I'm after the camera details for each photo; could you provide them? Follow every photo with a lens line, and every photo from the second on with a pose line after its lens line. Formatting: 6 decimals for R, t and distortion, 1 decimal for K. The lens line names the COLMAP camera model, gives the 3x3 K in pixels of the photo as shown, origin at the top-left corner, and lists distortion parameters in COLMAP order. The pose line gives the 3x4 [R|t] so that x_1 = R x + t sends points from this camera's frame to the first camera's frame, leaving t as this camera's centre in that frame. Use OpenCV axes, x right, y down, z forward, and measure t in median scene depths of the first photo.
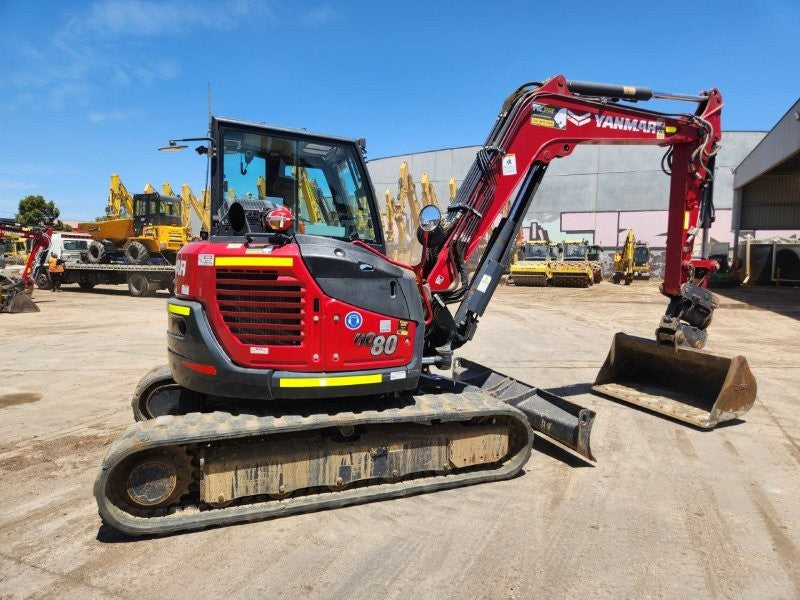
lens RADIAL K [[530.0, 0, 407.3], [0, 530.0, 297.4], [0, 0, 1]] dist [0.072015, -0.059896]
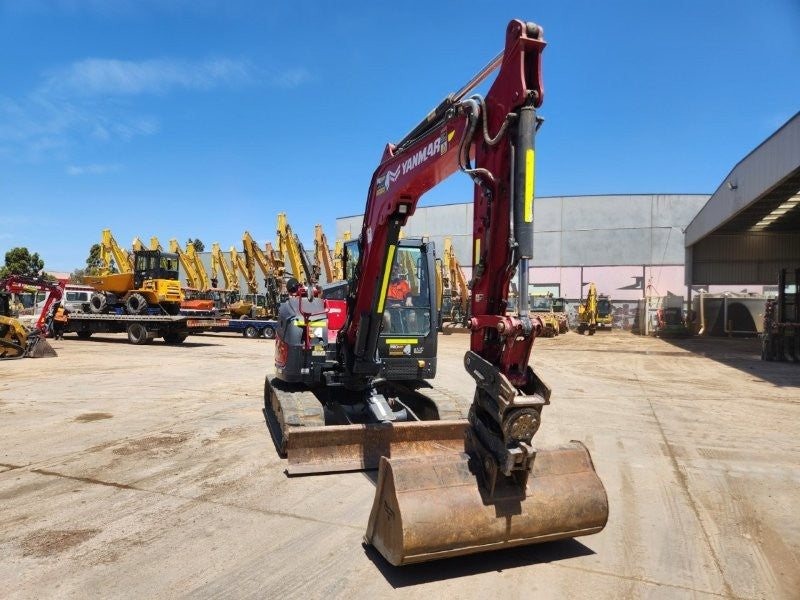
lens RADIAL K [[530.0, 0, 391.0], [0, 530.0, 304.1], [0, 0, 1]] dist [0.083588, -0.073063]
pose [[0.999846, 0.003764, 0.017153, -0.006400], [-0.002344, 0.996622, -0.082098, 0.005573], [-0.017404, 0.082045, 0.996477, -0.090968]]
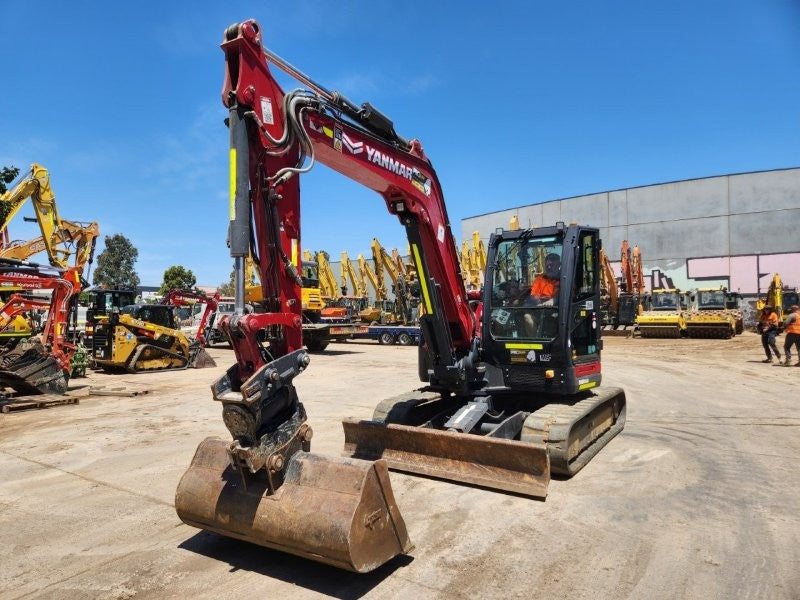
lens RADIAL K [[530.0, 0, 391.0], [0, 530.0, 304.1], [0, 0, 1]] dist [0.083588, -0.073063]
pose [[0.979491, -0.028453, -0.199469, -0.060630], [0.010383, 0.995791, -0.091059, 0.000710], [0.201221, 0.087121, 0.975664, -0.025292]]
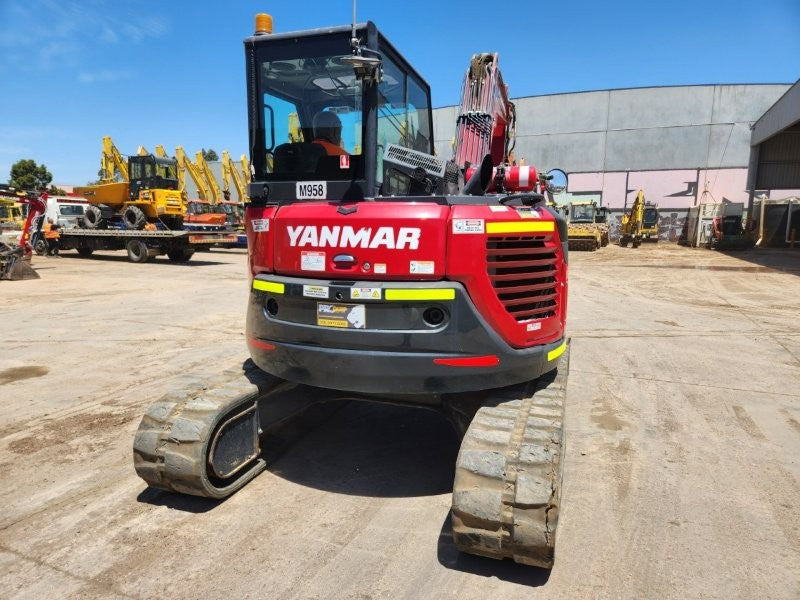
lens RADIAL K [[533.3, 0, 395.6], [0, 533.3, 303.6], [0, 0, 1]] dist [0.062901, -0.054207]
pose [[0.999874, -0.003918, -0.015409, -0.014271], [0.005099, 0.996991, 0.077354, -0.000857], [0.015059, -0.077423, 0.996885, 0.018858]]
